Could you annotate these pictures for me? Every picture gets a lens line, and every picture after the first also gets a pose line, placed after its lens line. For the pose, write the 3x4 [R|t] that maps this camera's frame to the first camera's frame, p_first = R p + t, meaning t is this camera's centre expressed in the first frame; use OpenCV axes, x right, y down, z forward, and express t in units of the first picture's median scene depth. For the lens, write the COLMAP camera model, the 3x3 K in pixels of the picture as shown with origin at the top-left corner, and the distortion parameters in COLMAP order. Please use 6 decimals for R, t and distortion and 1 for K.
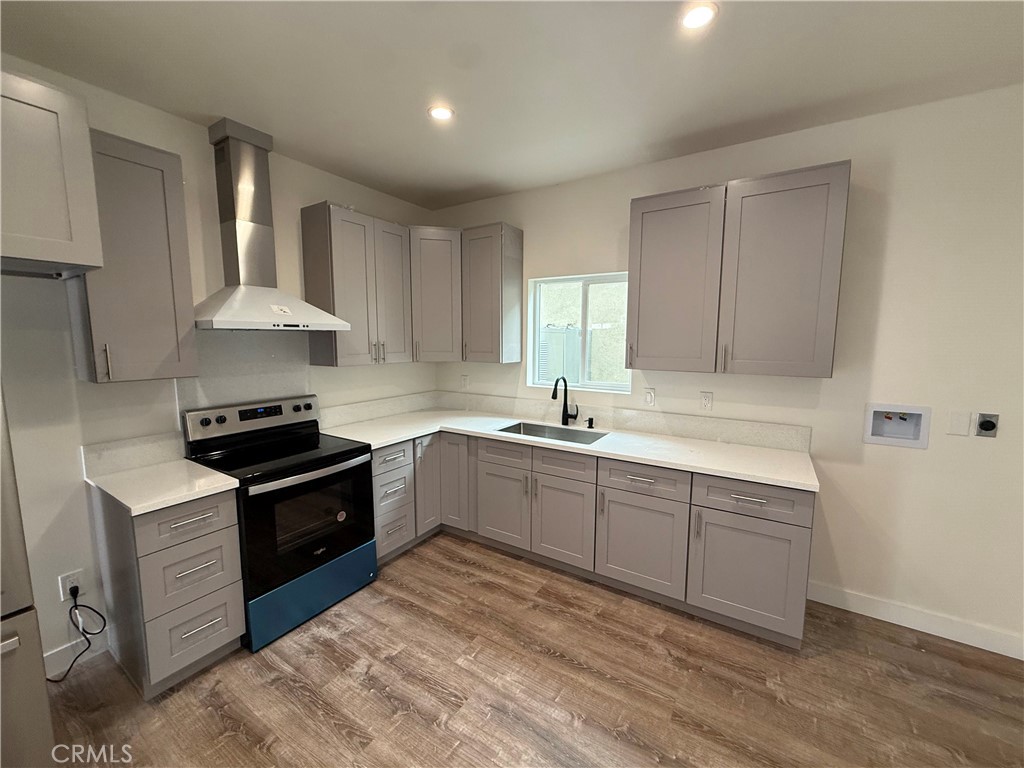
lens RADIAL K [[405.2, 0, 512.3], [0, 405.2, 381.4], [0, 0, 1]] dist [0.000498, -0.000014]
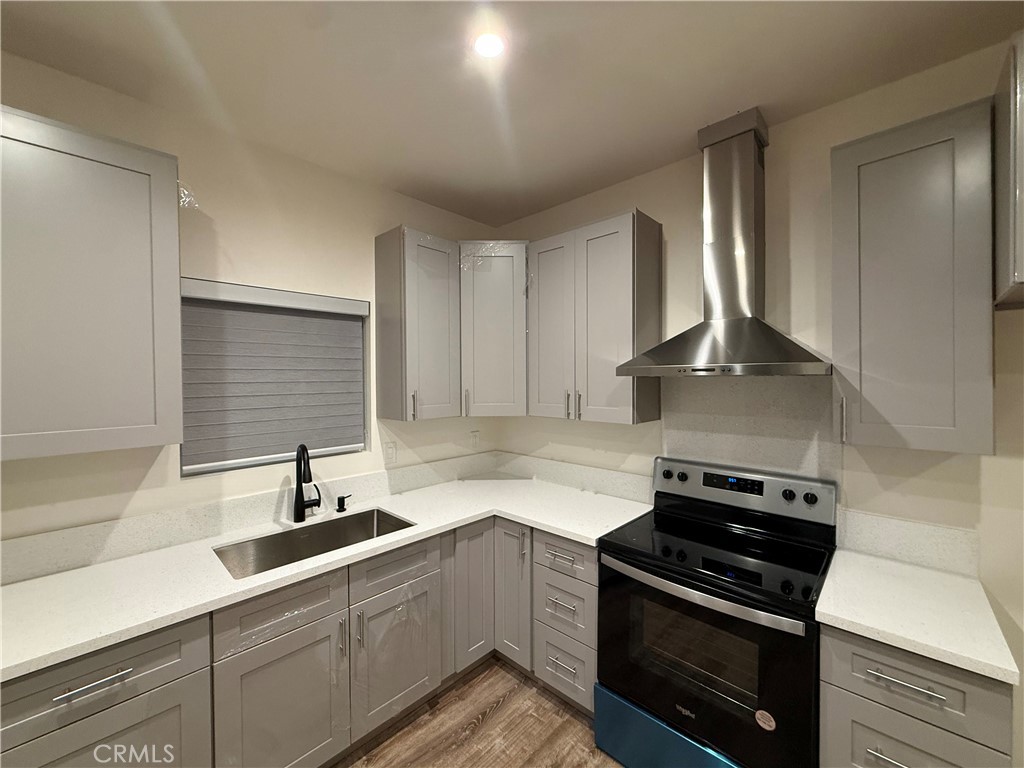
lens RADIAL K [[405.2, 0, 509.5], [0, 405.2, 382.2], [0, 0, 1]] dist [0.000498, -0.000014]
pose [[-0.193712, 0.003734, -0.981051, 0.207821], [-0.113350, 0.993211, 0.026161, -0.088013], [0.974488, 0.116270, -0.191974, 0.782932]]
